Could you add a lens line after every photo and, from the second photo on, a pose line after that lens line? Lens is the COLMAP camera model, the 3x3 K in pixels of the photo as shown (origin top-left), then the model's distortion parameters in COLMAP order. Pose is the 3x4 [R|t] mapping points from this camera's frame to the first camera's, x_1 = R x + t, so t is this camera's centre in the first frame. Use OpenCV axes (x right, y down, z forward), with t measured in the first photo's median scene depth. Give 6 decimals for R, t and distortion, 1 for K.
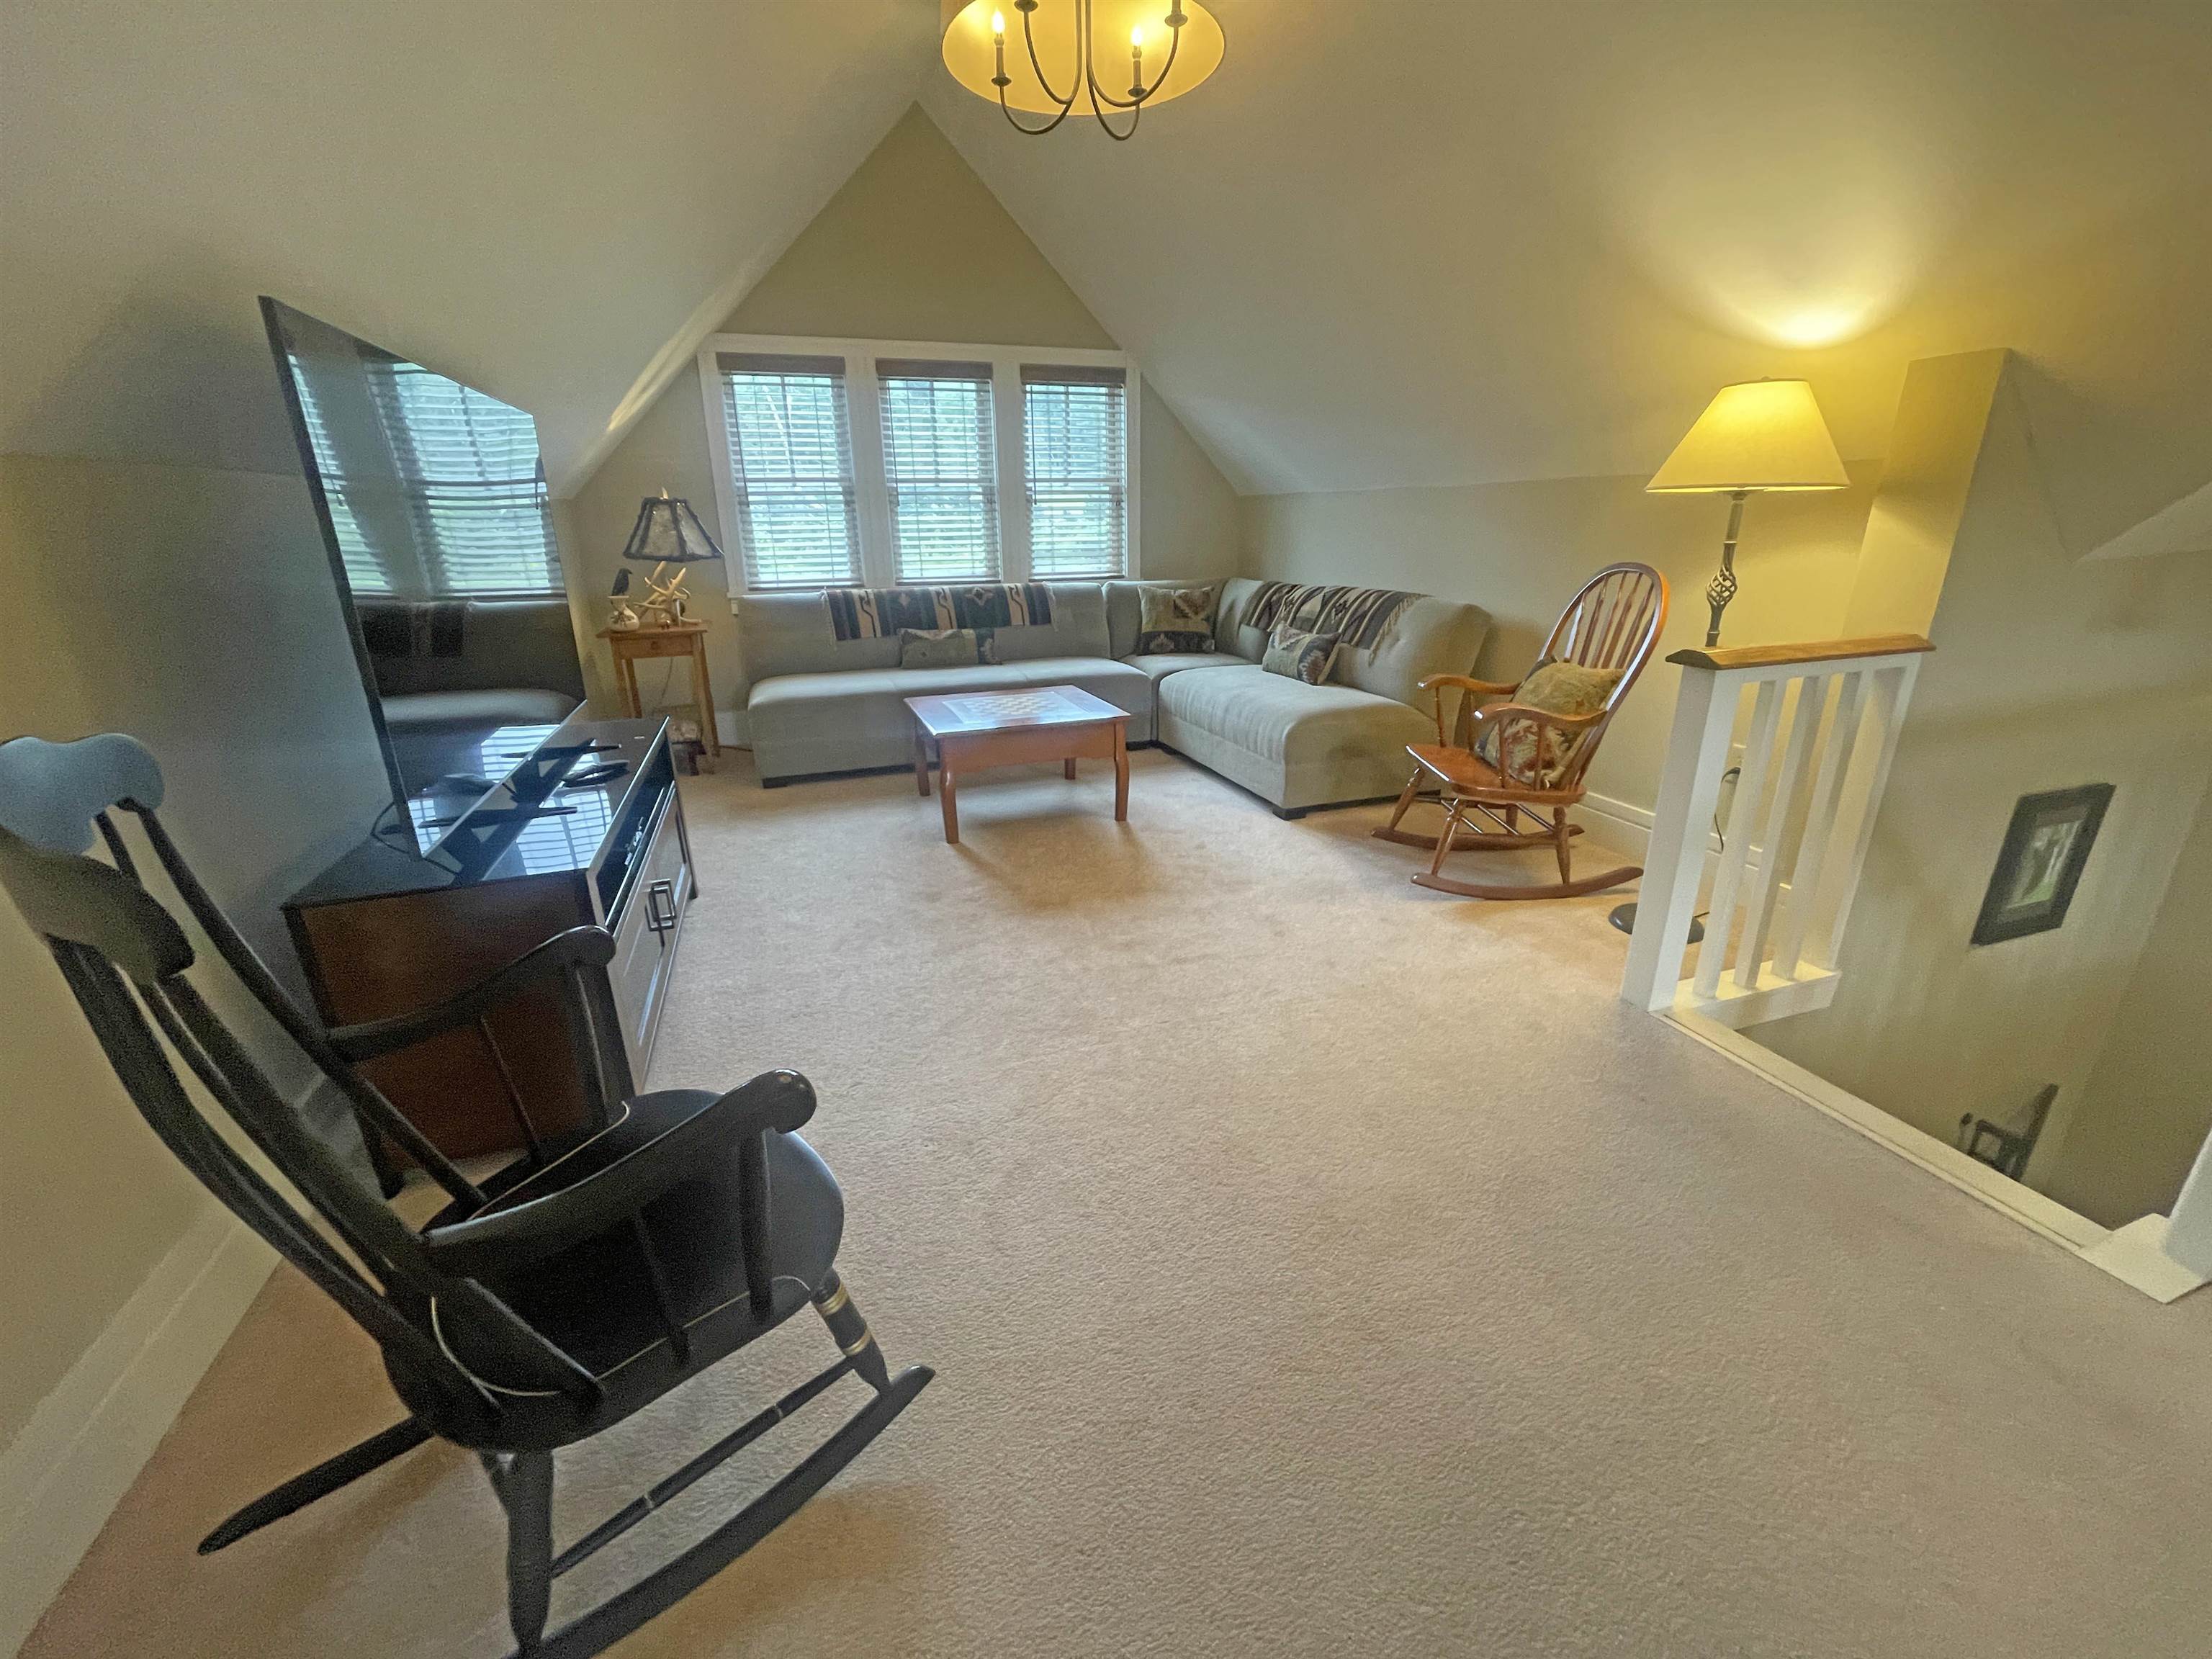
lens RADIAL K [[917.4, 0, 1106.0], [0, 917.4, 829.5], [0, 0, 1]] dist [-0.000694, -0.000211]
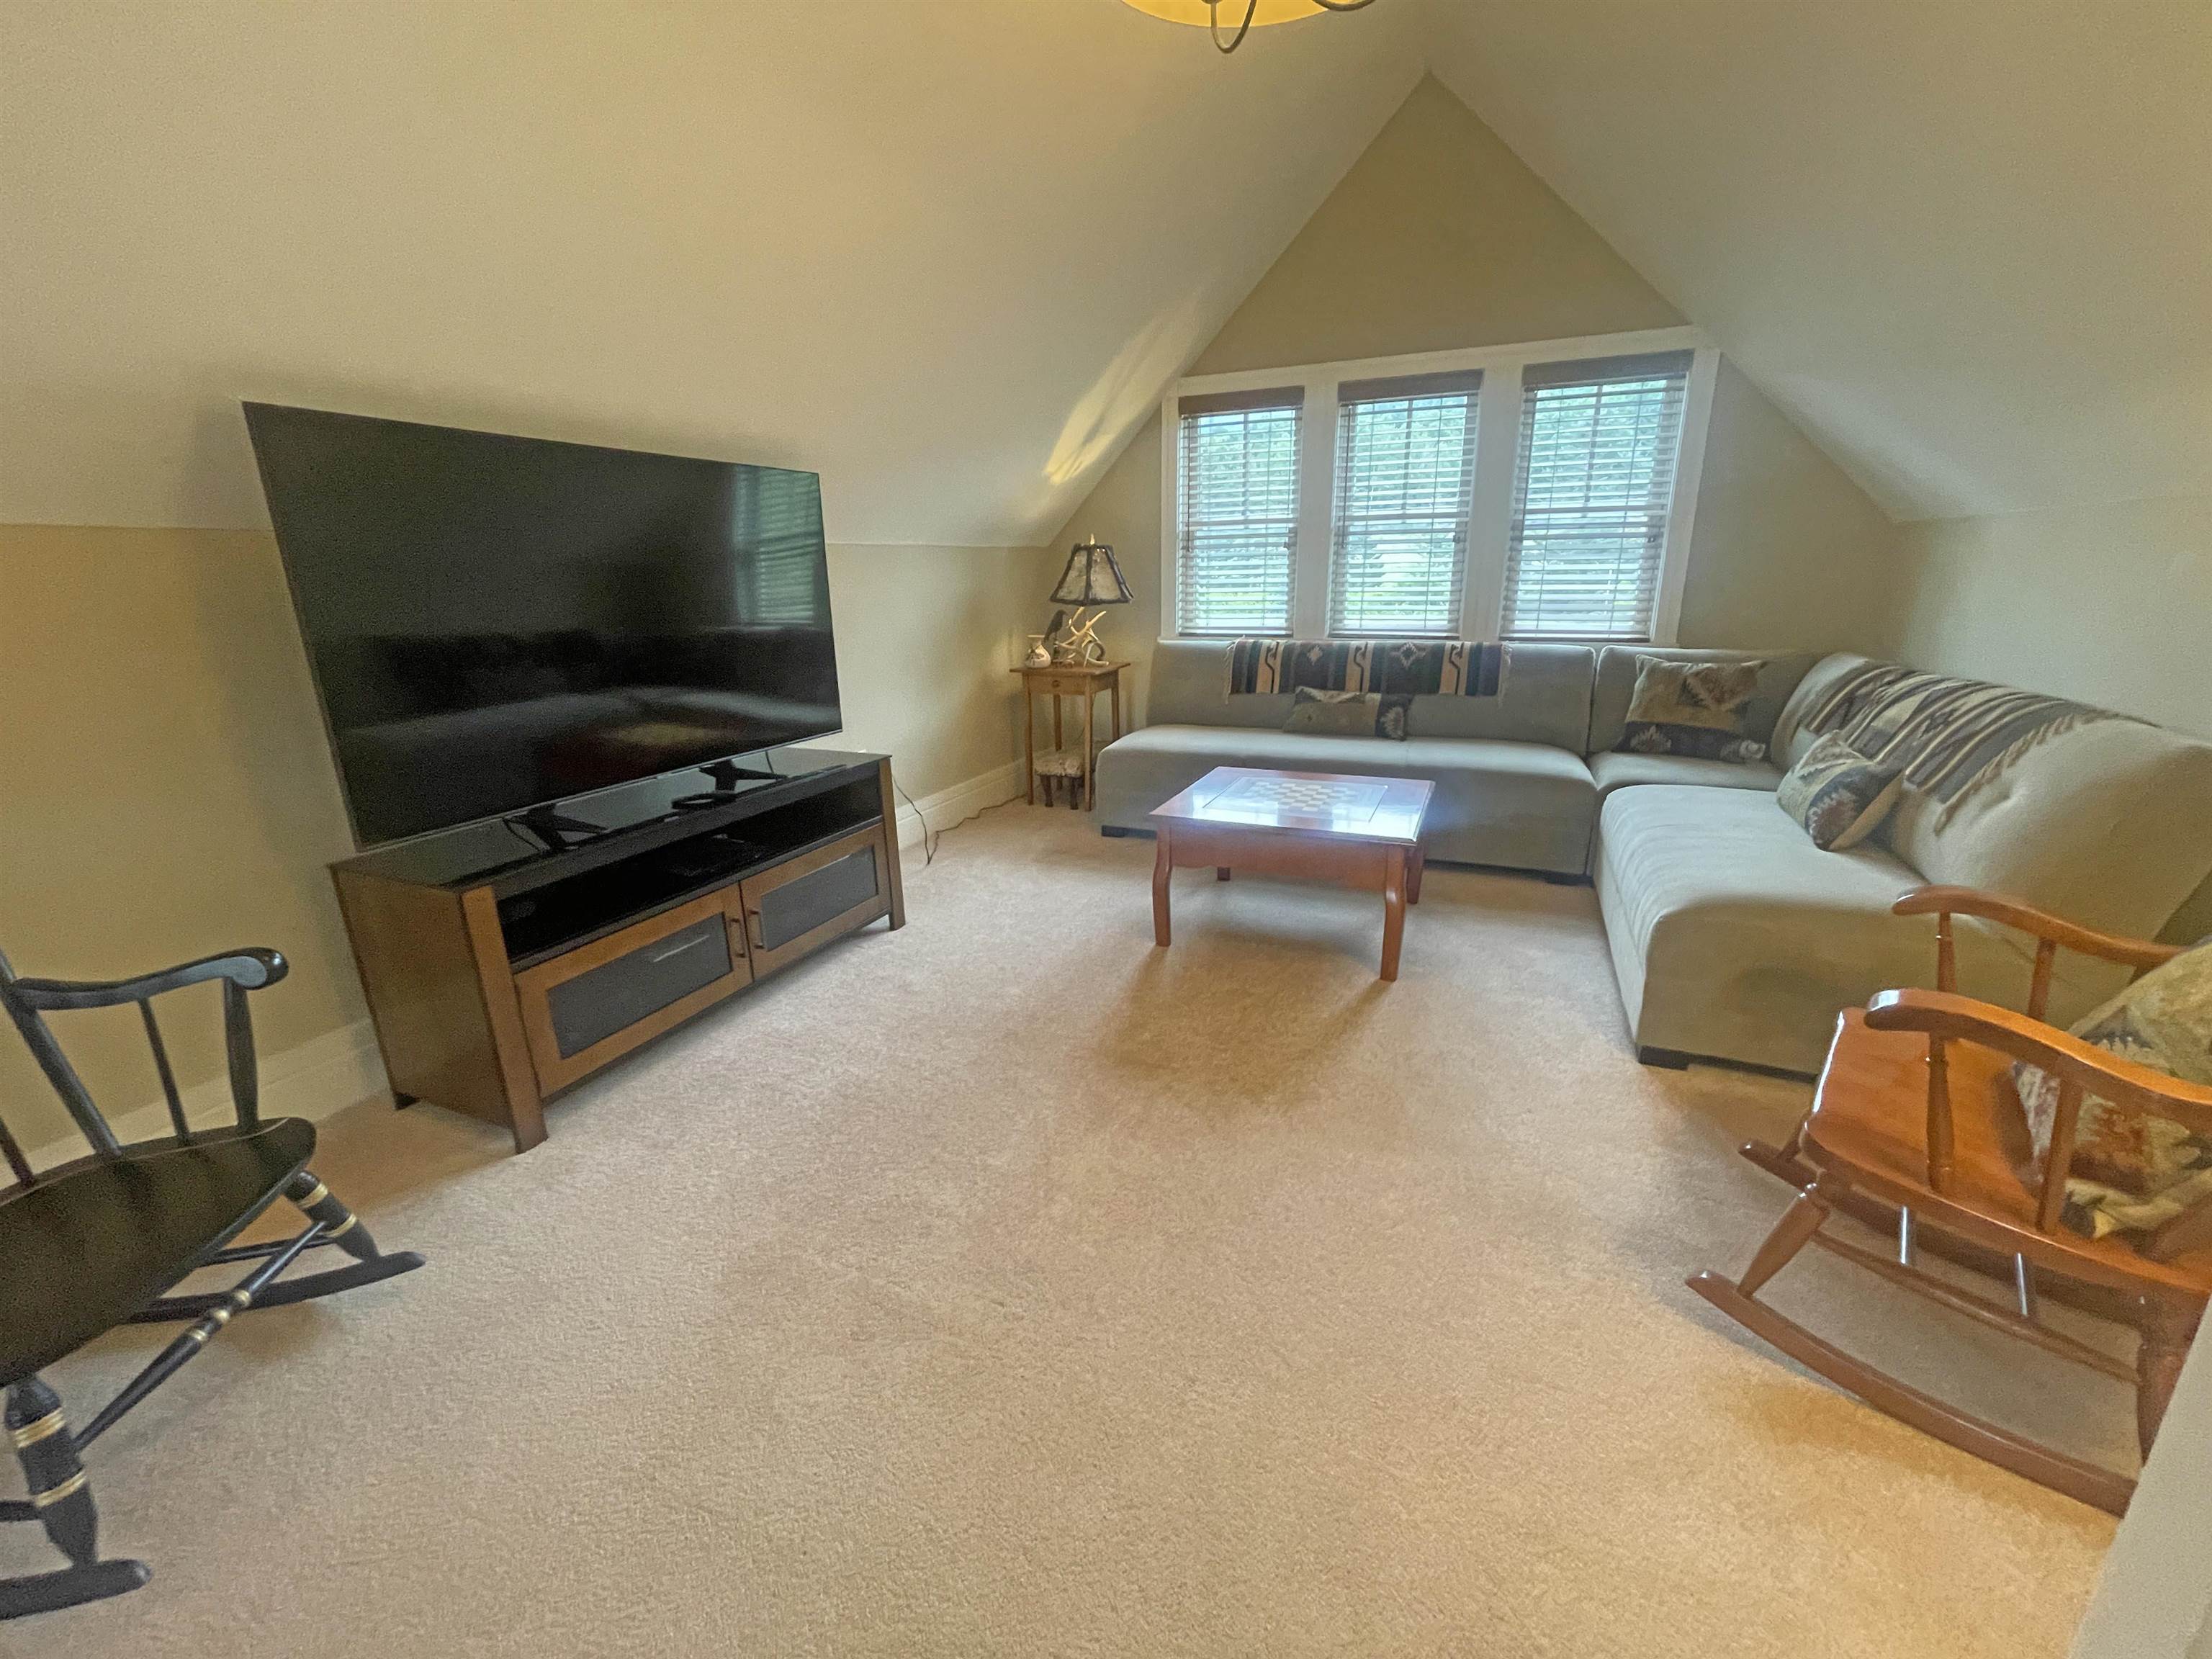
lens RADIAL K [[903.7, 0, 1106.0], [0, 903.7, 829.5], [0, 0, 1]] dist [0.000396, -0.000408]
pose [[0.731706, 0.190461, -0.654471, 0.231007], [-0.212155, 0.976111, 0.046871, -0.086137], [0.647763, 0.104554, 0.754633, 0.240960]]
